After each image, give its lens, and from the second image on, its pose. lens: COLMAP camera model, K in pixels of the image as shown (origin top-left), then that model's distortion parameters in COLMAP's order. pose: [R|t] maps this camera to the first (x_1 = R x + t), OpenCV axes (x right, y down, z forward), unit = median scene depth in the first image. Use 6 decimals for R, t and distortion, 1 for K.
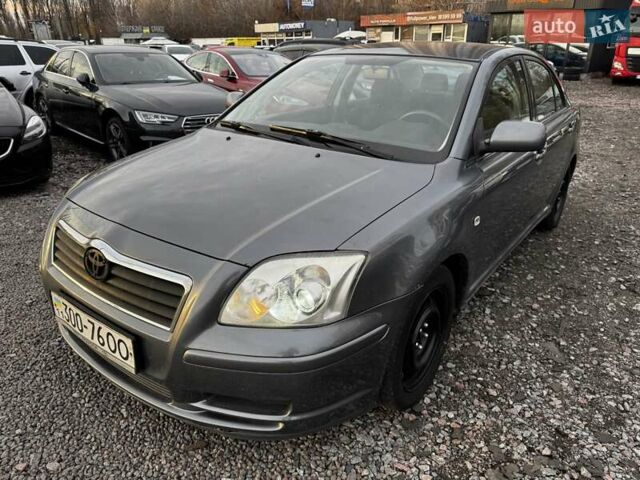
lens RADIAL K [[464.3, 0, 320.0], [0, 464.3, 240.0], [0, 0, 1]] dist [0.050154, -0.036848]
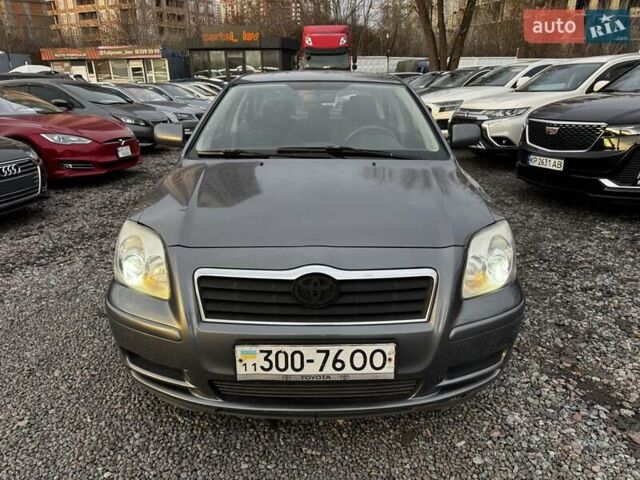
lens RADIAL K [[491.0, 0, 320.0], [0, 491.0, 240.0], [0, 0, 1]] dist [0.007722, -0.008811]
pose [[0.775450, -0.210504, 0.595286, -0.147978], [0.257845, 0.966169, 0.005774, -0.007599], [-0.576362, 0.149014, 0.803493, 0.024647]]
